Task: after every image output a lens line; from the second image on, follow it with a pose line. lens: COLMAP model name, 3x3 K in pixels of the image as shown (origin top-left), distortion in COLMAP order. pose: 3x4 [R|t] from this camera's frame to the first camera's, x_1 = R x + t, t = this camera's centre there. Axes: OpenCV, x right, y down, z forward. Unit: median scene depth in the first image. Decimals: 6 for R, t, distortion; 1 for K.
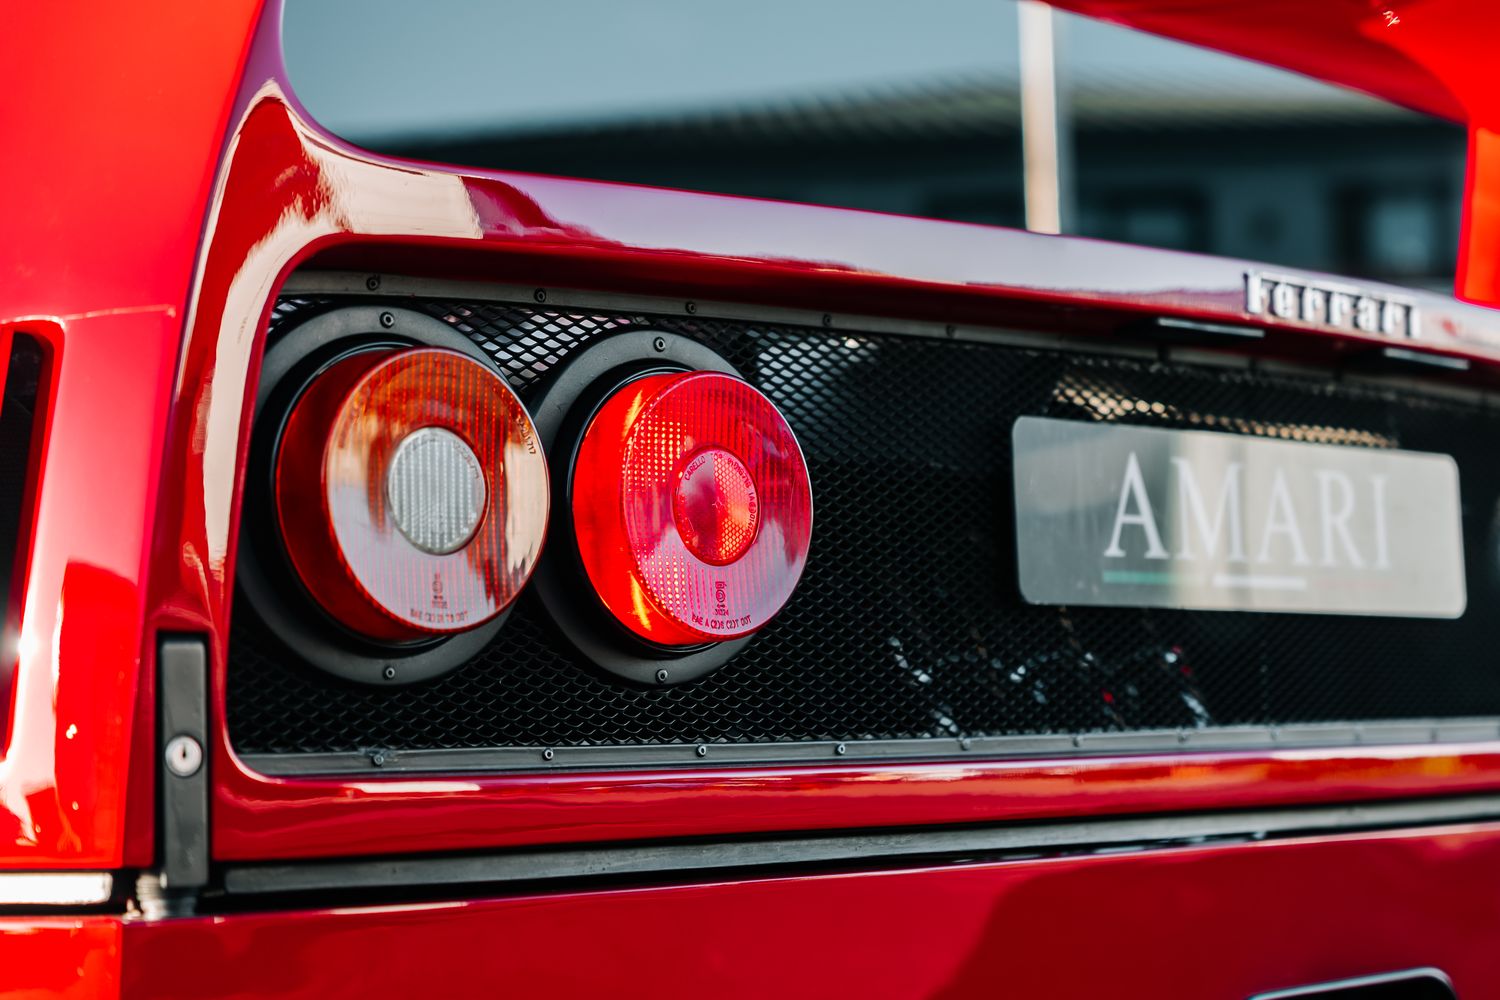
lens RADIAL K [[2603.3, 0, 749.4], [0, 2603.3, 500.2], [0, 0, 1]] dist [-0.031435, -0.052234]
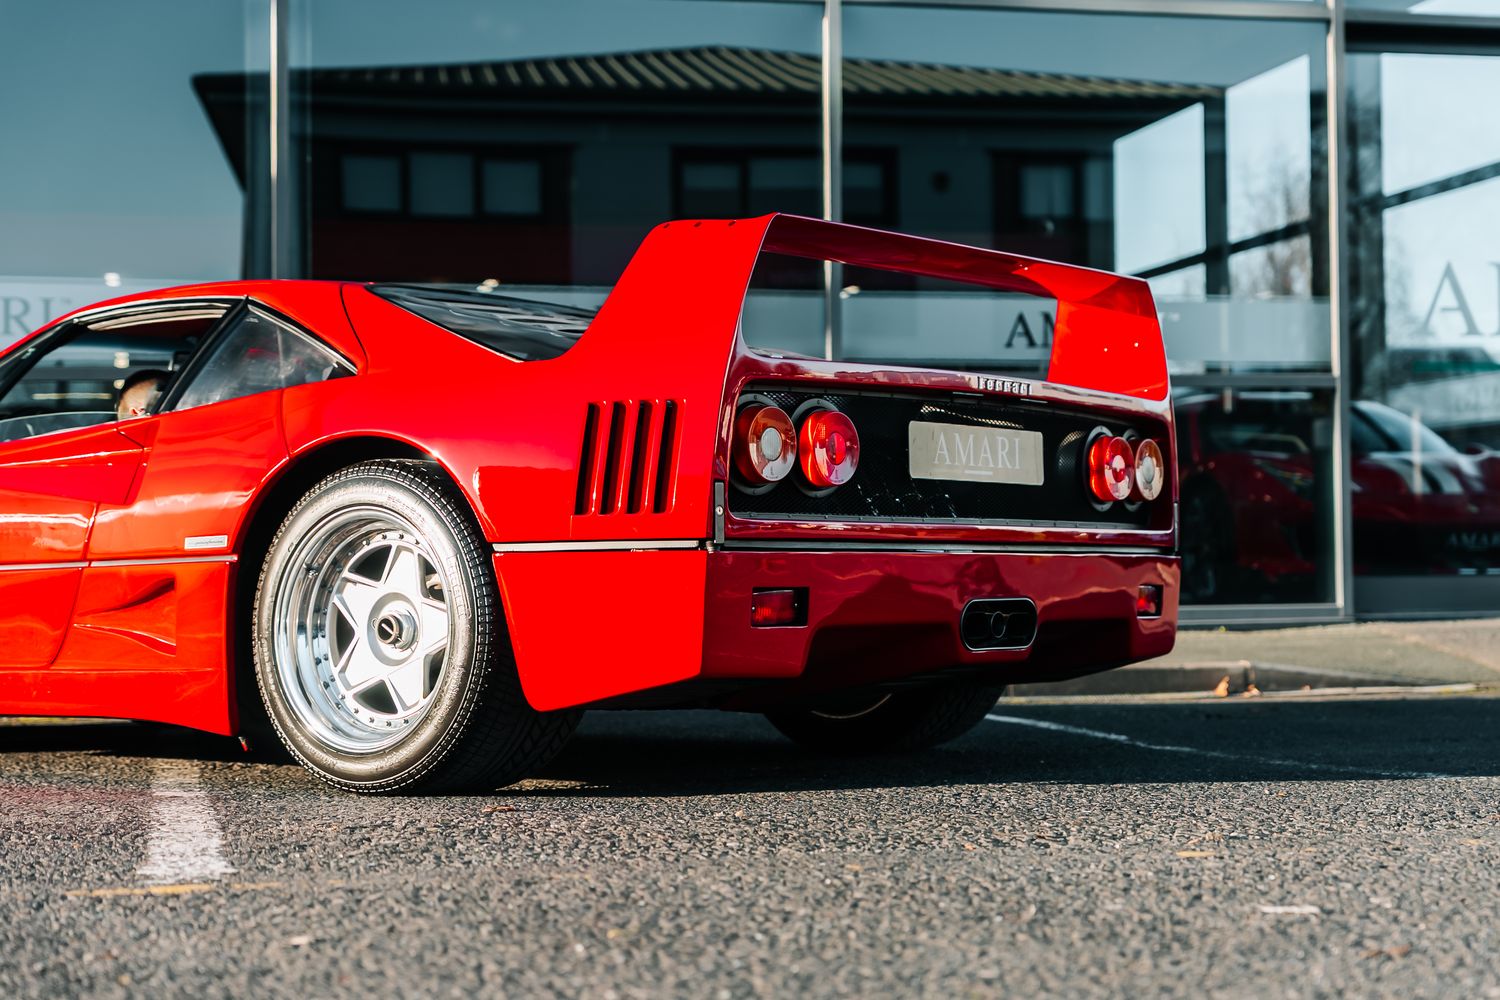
lens RADIAL K [[2603.3, 0, 749.4], [0, 2603.3, 500.2], [0, 0, 1]] dist [-0.031435, -0.052234]
pose [[0.991269, 0.024805, 0.129504, -0.534414], [-0.031464, 0.998272, 0.049623, -0.091176], [-0.128050, -0.053265, 0.990336, -2.296135]]
